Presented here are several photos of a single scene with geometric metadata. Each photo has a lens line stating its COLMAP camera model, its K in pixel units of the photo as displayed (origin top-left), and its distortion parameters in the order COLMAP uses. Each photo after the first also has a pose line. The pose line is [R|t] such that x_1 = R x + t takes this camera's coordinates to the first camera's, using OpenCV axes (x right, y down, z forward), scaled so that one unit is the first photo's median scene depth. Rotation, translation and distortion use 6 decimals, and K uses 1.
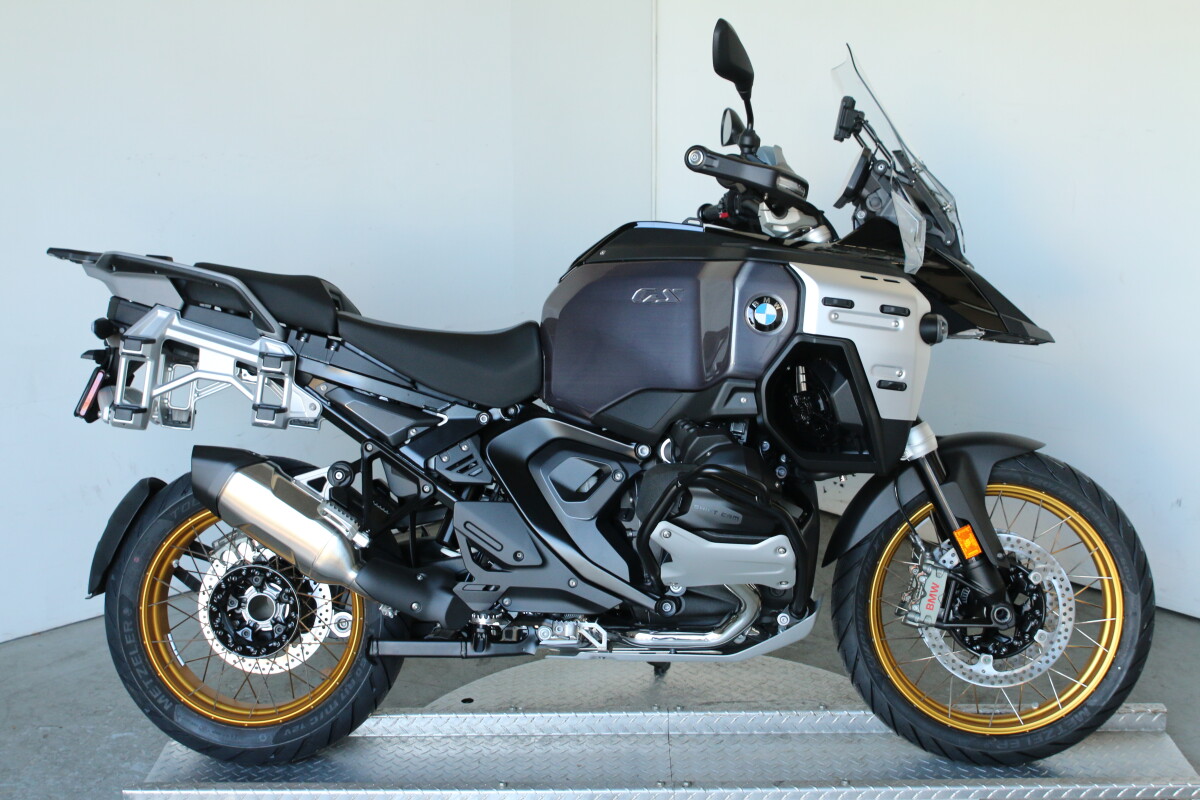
lens RADIAL K [[1657.7, 0, 600.0], [0, 1657.7, 397.1], [0, 0, 1]] dist [-0.116724, 0.000000]
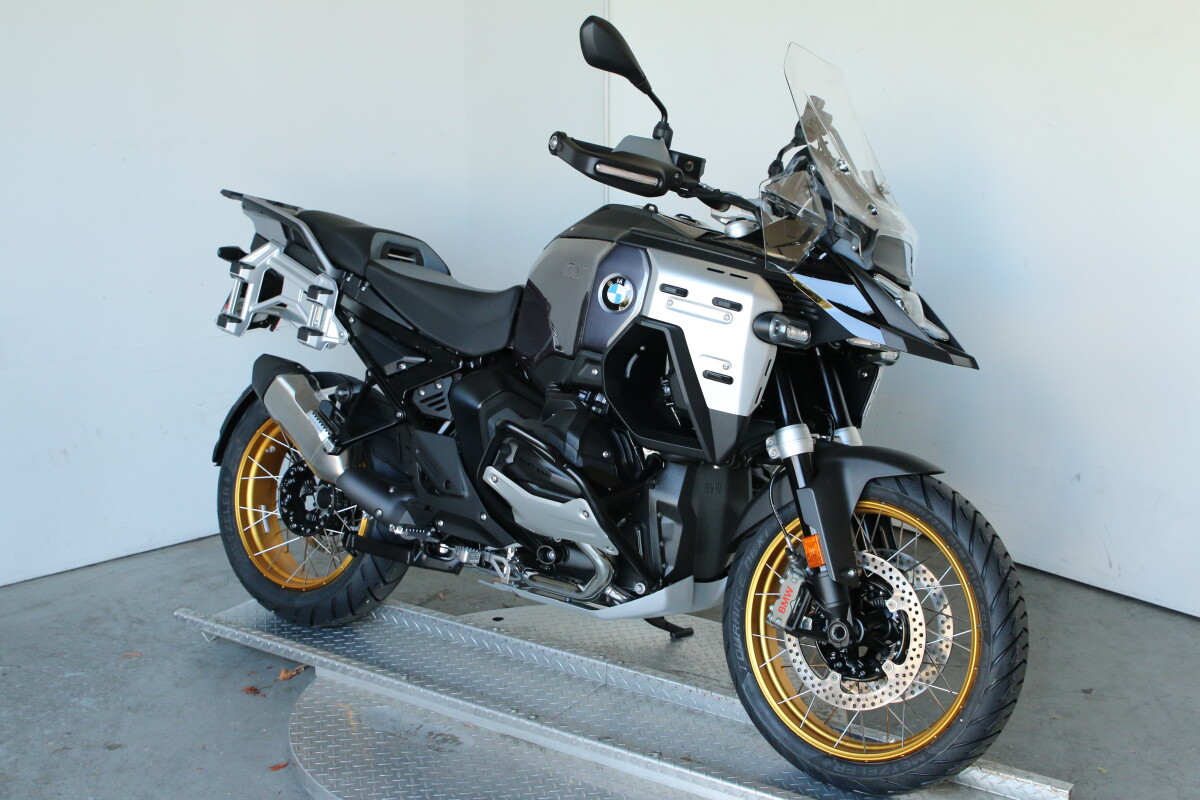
lens RADIAL K [[1657.7, 0, 600.8], [0, 1657.7, 403.4], [0, 0, 1]] dist [-0.116724, 0.000000]
pose [[0.814766, 0.143061, -0.561863, 0.668662], [-0.146552, 0.988428, 0.039155, -0.019644], [0.560963, 0.050440, 0.826303, 0.106131]]
